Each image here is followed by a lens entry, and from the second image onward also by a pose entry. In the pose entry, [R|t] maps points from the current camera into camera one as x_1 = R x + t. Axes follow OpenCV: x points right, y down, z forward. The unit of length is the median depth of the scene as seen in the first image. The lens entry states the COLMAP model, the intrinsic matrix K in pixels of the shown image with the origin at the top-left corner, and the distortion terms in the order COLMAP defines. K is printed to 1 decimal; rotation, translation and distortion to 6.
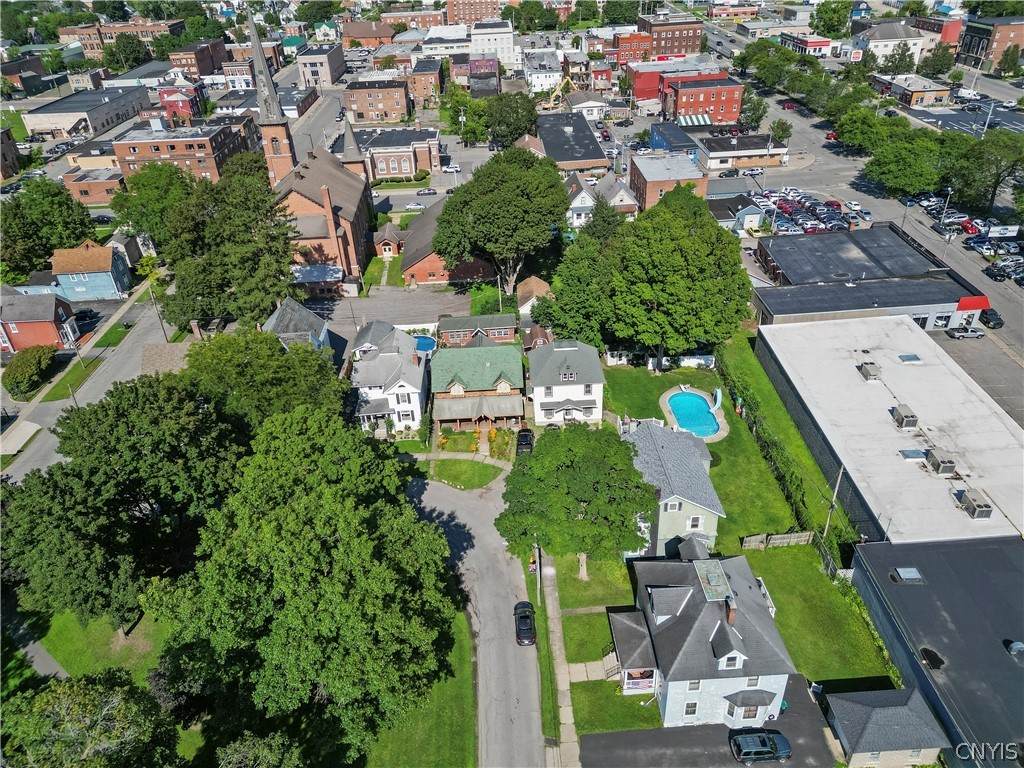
lens RADIAL K [[704.9, 0, 512.0], [0, 704.9, 384.0], [0, 0, 1]] dist [0.053324, -0.000635]
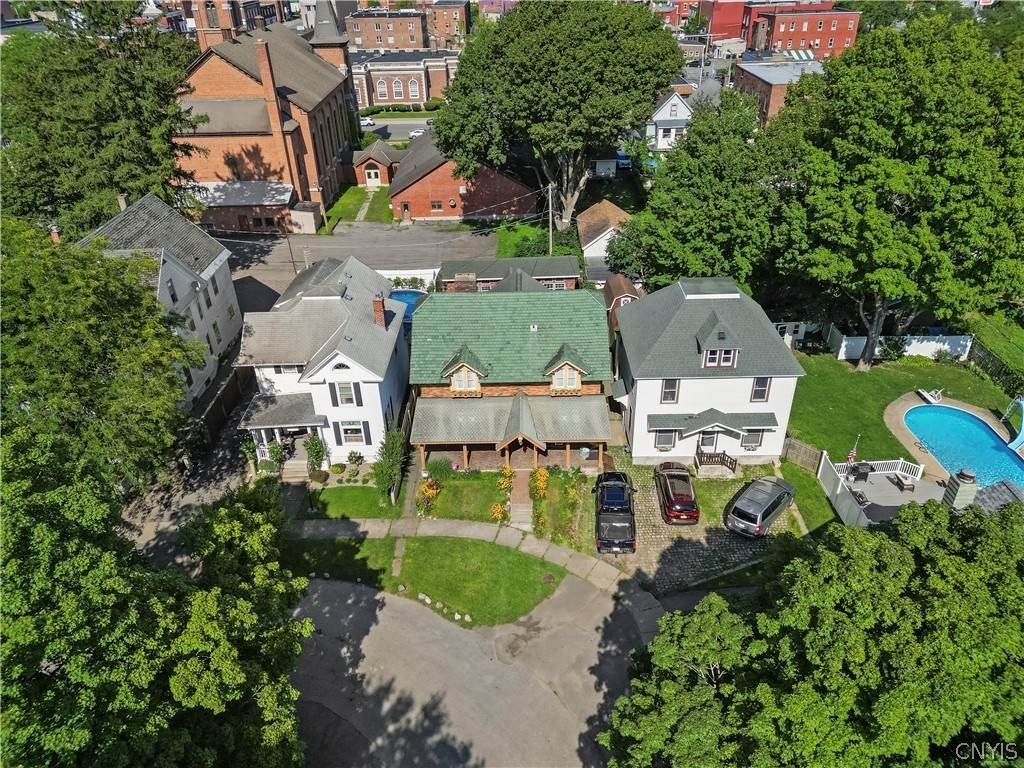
lens RADIAL K [[704.9, 0, 512.0], [0, 704.9, 384.0], [0, 0, 1]] dist [0.053324, -0.000635]
pose [[0.999017, 0.035910, -0.026008, -0.035186], [-0.036408, 0.999157, -0.018946, 0.018185], [0.025306, 0.019875, 0.999482, 0.538237]]
